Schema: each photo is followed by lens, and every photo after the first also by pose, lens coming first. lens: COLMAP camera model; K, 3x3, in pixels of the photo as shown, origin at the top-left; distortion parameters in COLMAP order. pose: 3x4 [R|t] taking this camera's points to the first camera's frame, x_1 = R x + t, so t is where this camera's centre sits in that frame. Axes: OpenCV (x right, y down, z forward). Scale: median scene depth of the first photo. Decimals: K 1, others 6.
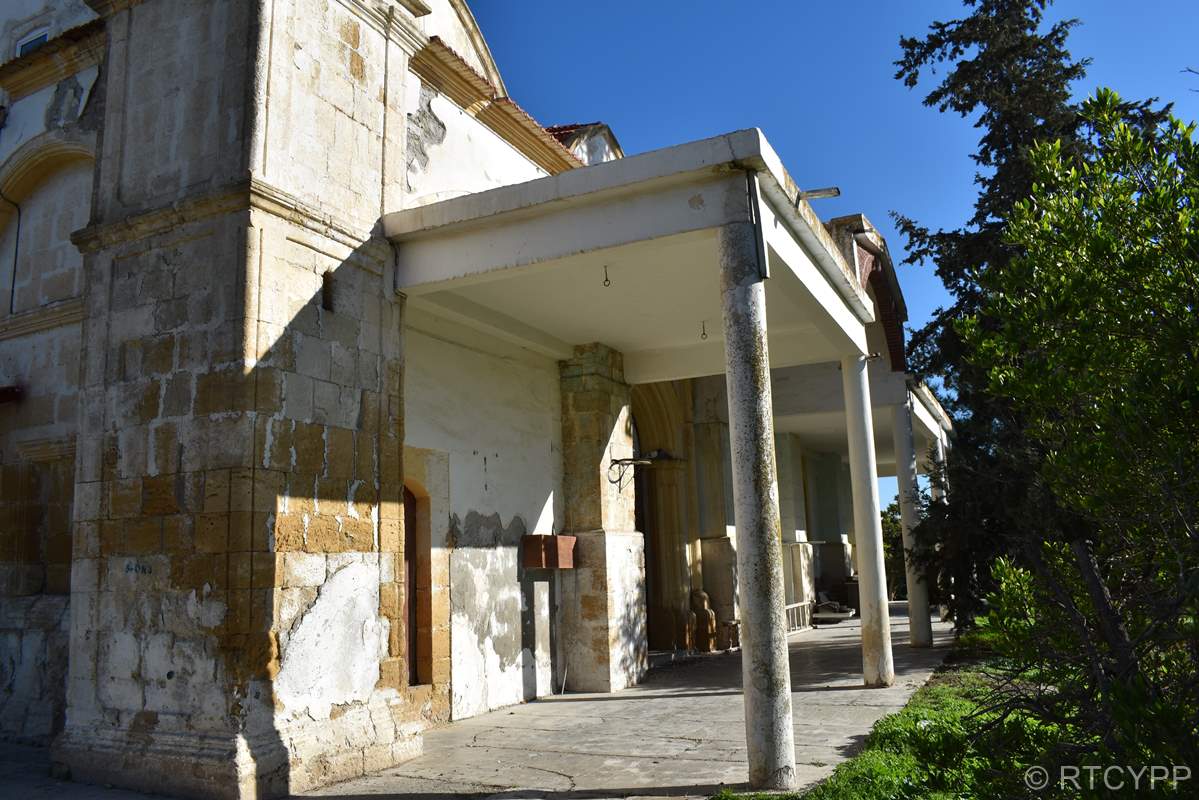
lens RADIAL K [[940.0, 0, 599.5], [0, 940.0, 400.0], [0, 0, 1]] dist [-0.093658, 0.011536]
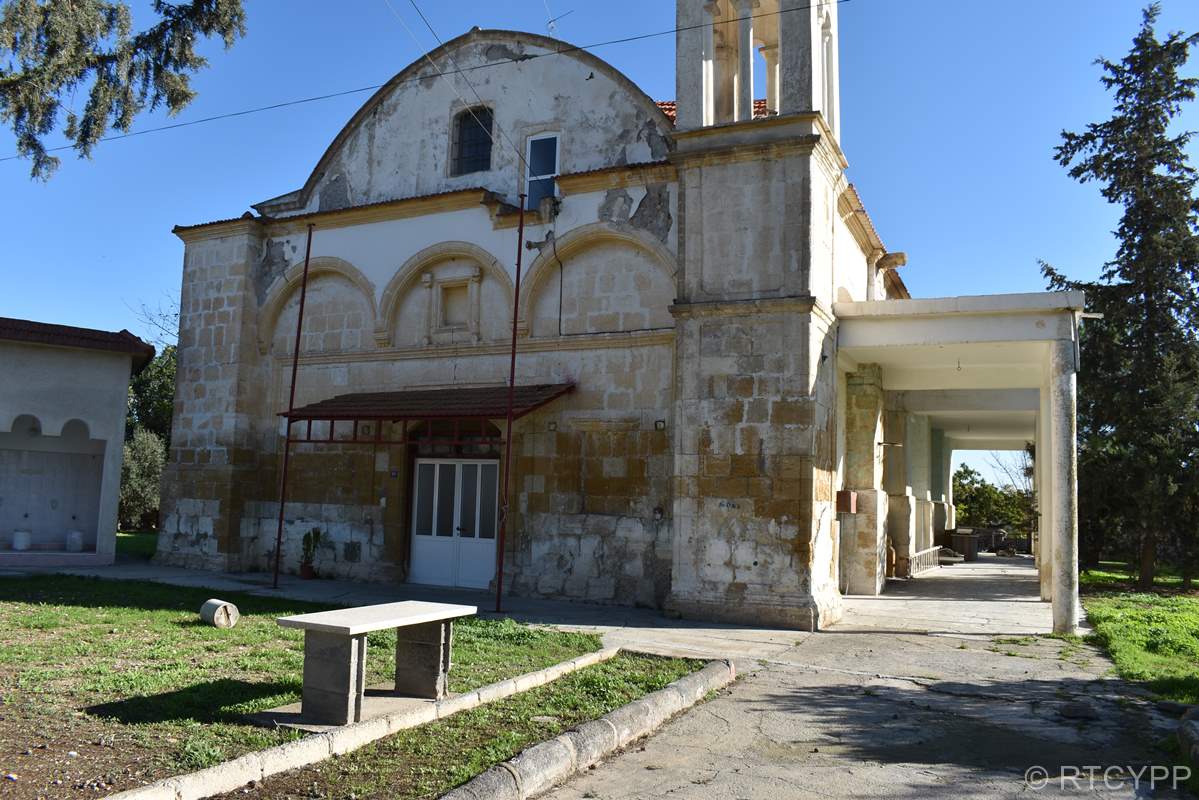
lens RADIAL K [[940.0, 0, 599.5], [0, 940.0, 400.0], [0, 0, 1]] dist [-0.093658, 0.011536]
pose [[0.997610, 0.069089, 0.000640, -0.723087], [-0.068970, 0.995257, 0.068612, -0.123799], [0.004103, -0.068492, 0.997643, -0.781972]]
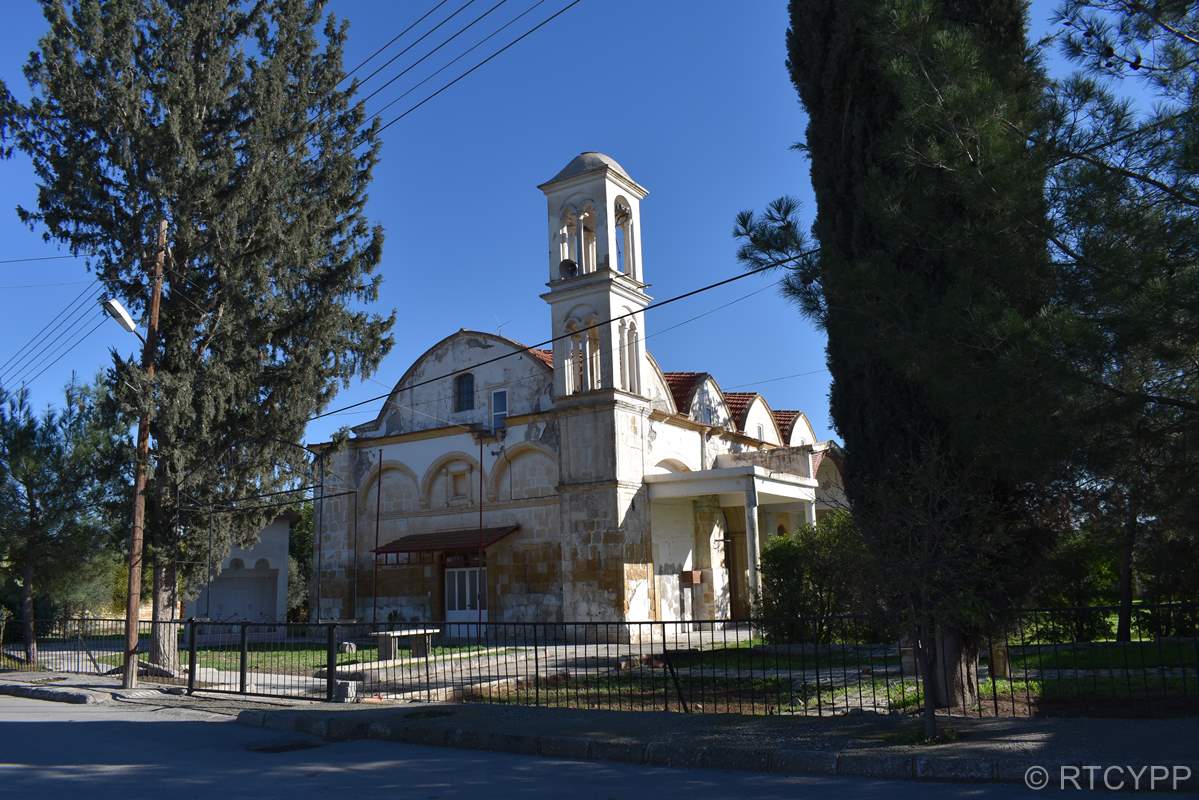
lens RADIAL K [[940.0, 0, 599.5], [0, 940.0, 400.0], [0, 0, 1]] dist [-0.093658, 0.011536]
pose [[0.994716, -0.015819, -0.101438, -0.055854], [0.014706, 0.999823, -0.011704, -0.479581], [0.101605, 0.010151, 0.994773, -2.563224]]
